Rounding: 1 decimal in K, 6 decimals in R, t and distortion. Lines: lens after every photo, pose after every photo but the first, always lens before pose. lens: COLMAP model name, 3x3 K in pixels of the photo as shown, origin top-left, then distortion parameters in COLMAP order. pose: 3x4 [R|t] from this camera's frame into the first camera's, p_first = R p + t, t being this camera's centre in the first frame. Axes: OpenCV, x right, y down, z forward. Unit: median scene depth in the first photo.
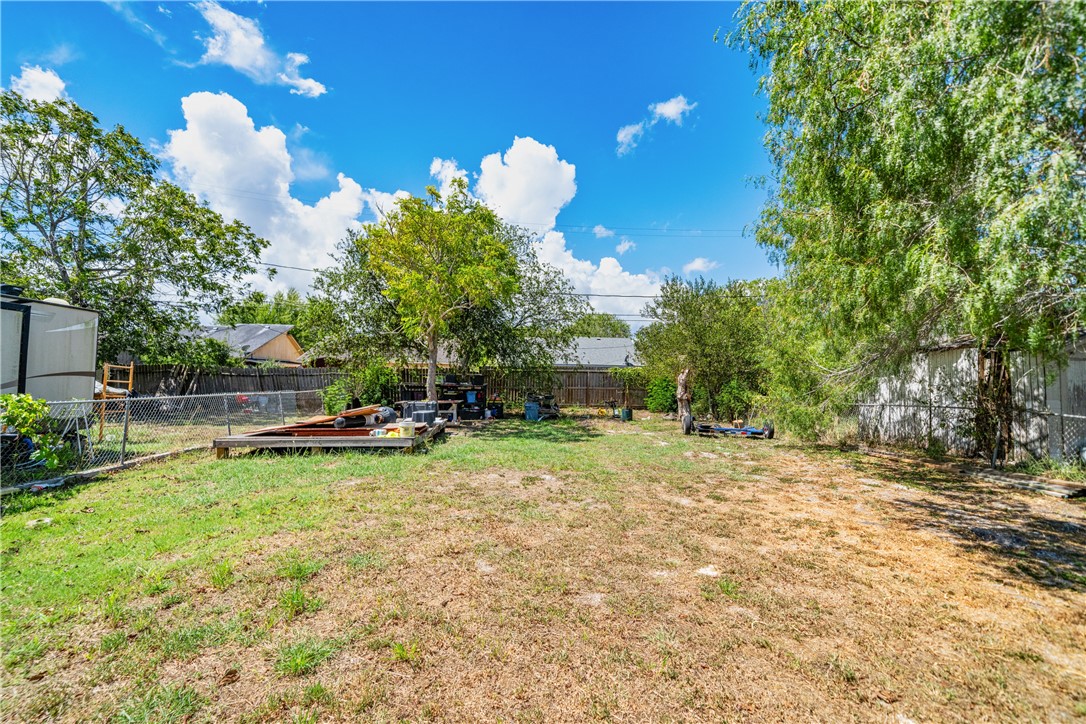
lens RADIAL K [[489.0, 0, 543.0], [0, 489.0, 362.0], [0, 0, 1]] dist [0.000519, -0.000009]
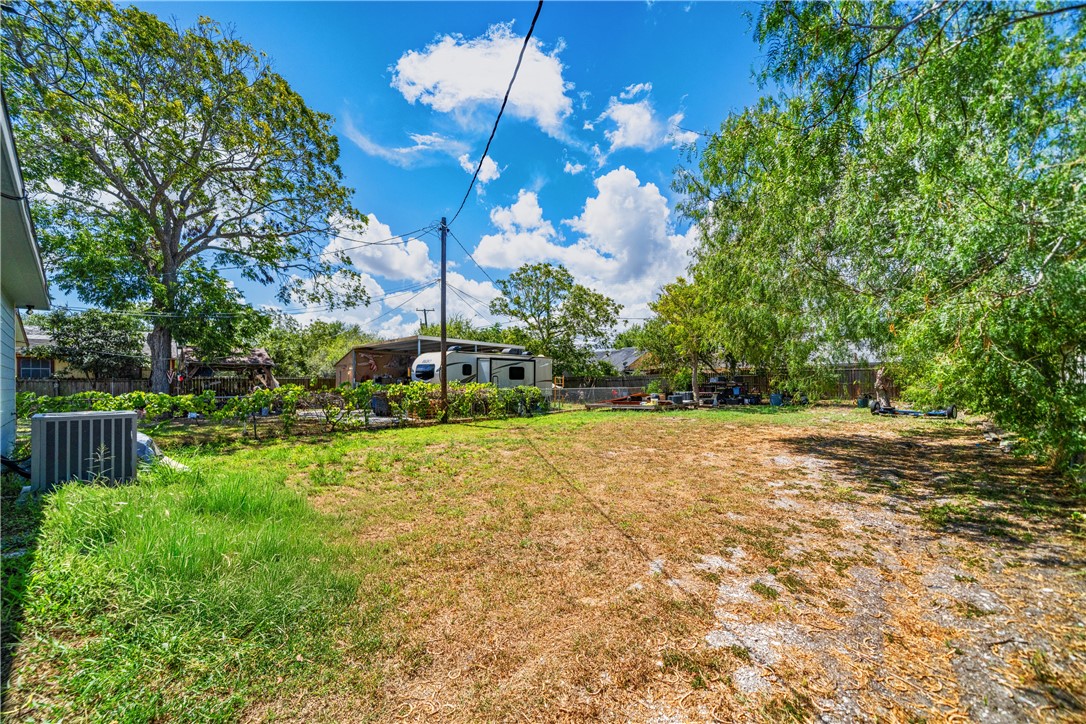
lens RADIAL K [[425.0, 0, 542.3], [0, 425.0, 375.2], [0, 0, 1]] dist [0.000976, 0.000022]
pose [[0.705279, -0.034998, -0.708065, 0.366493], [0.045928, 0.998938, -0.003628, 0.001077], [0.707441, -0.029962, 0.706137, -0.358564]]
